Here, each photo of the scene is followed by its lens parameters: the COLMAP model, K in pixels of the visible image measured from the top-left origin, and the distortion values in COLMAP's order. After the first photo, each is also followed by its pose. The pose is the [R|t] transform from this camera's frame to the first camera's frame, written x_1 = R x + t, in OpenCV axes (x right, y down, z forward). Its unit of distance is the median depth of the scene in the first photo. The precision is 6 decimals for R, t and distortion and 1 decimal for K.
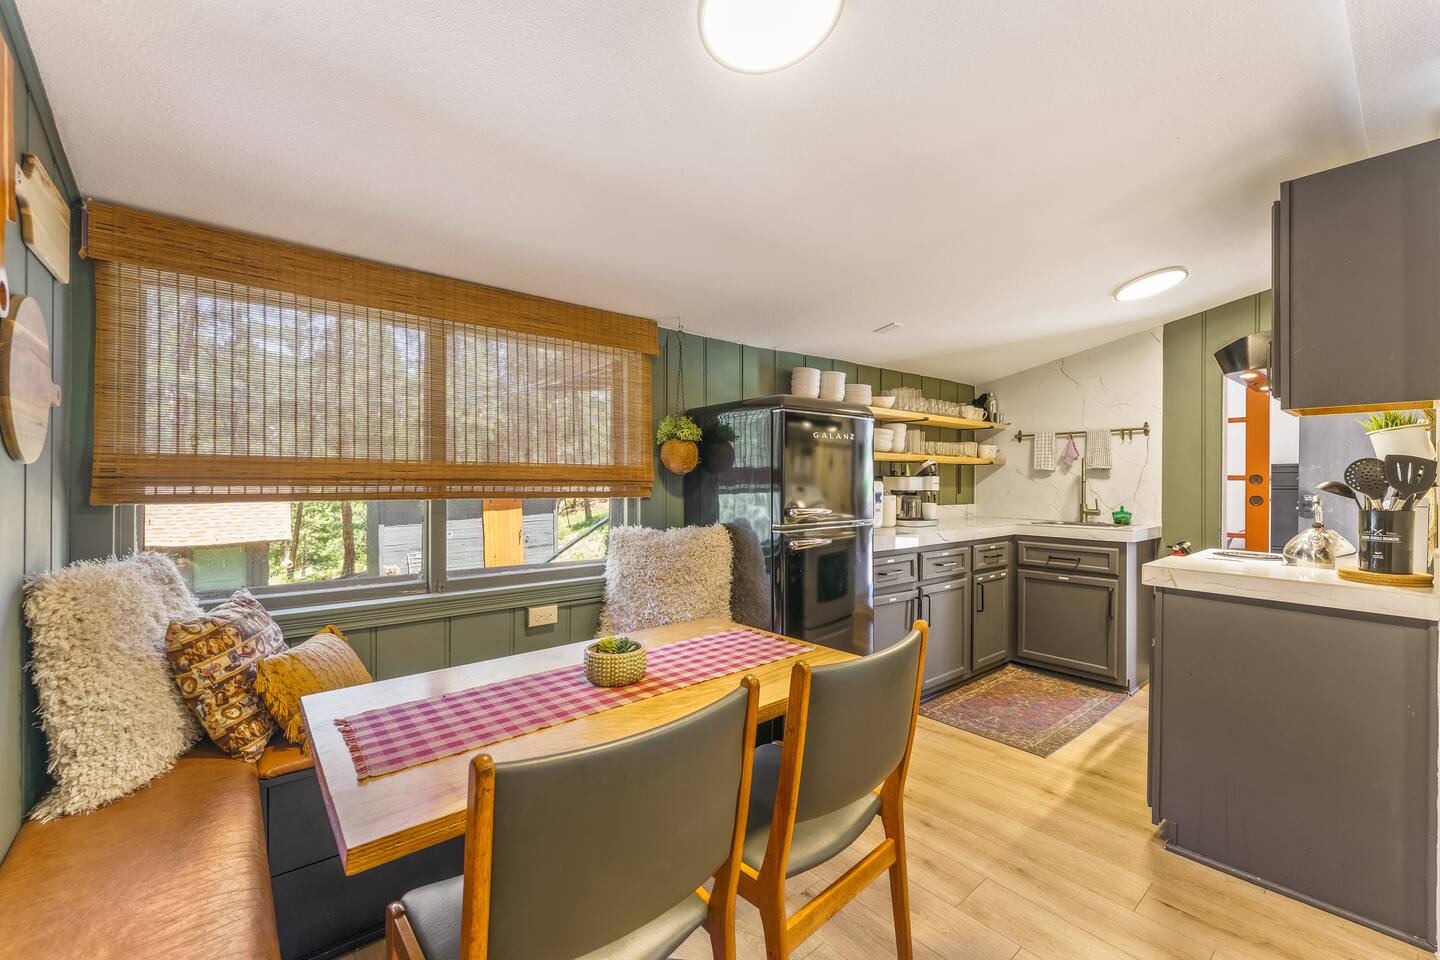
lens RADIAL K [[589.9, 0, 720.4], [0, 589.9, 480.5], [0, 0, 1]] dist [-0.008495, 0.000595]
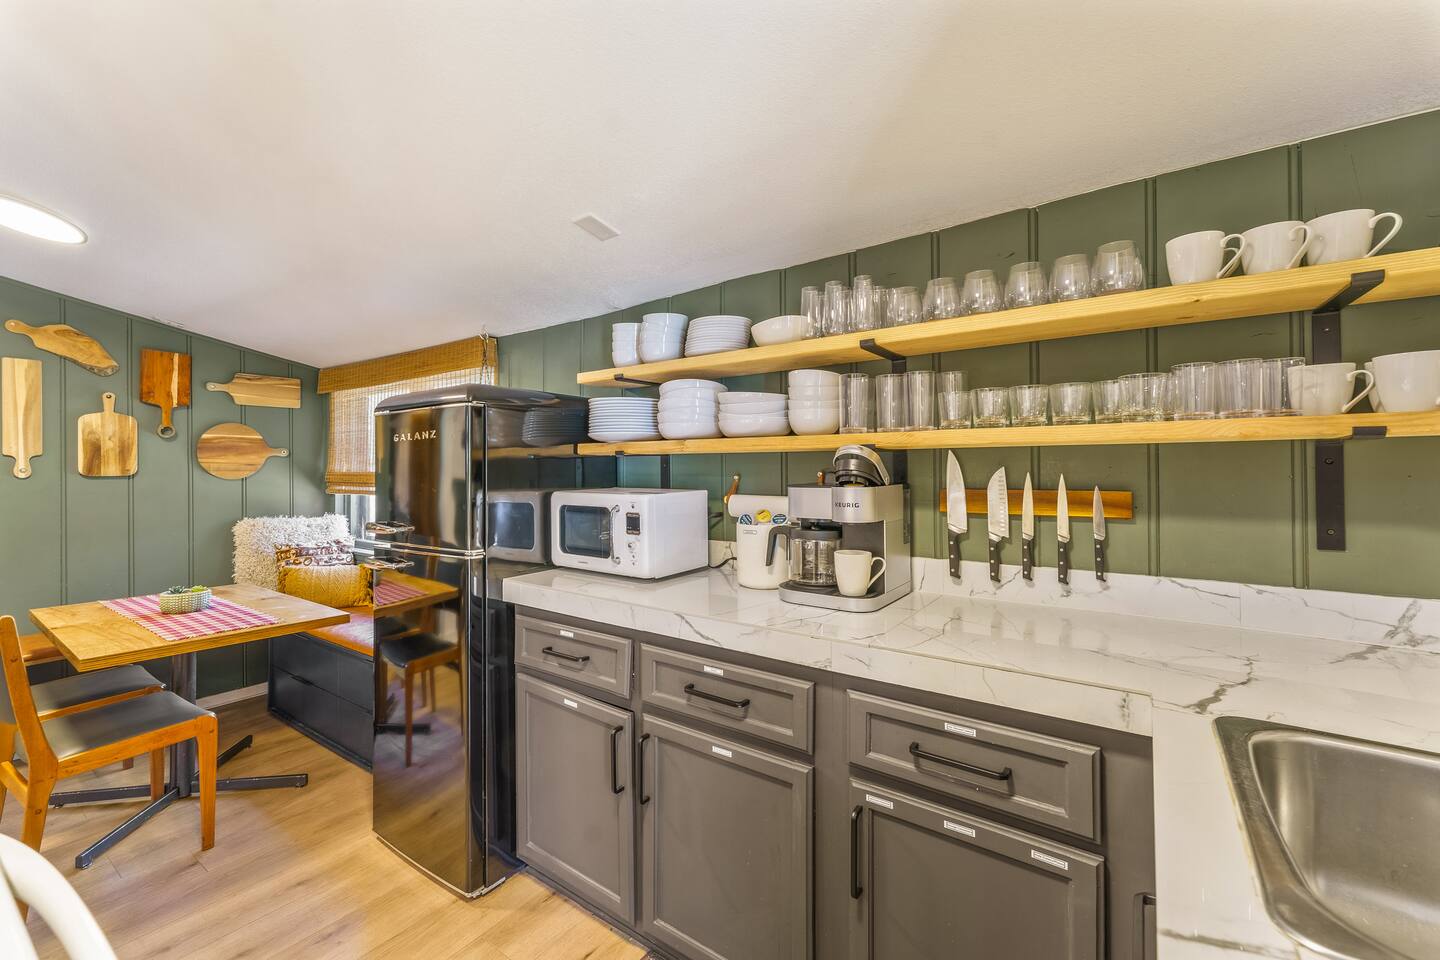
lens RADIAL K [[589.9, 0, 721.1], [0, 589.9, 471.1], [0, 0, 1]] dist [-0.008495, 0.000595]
pose [[0.255736, -0.007166, -0.966720, 0.721072], [0.001489, 0.999974, -0.007018, -0.014472], [0.966745, 0.000355, 0.255740, 0.816787]]
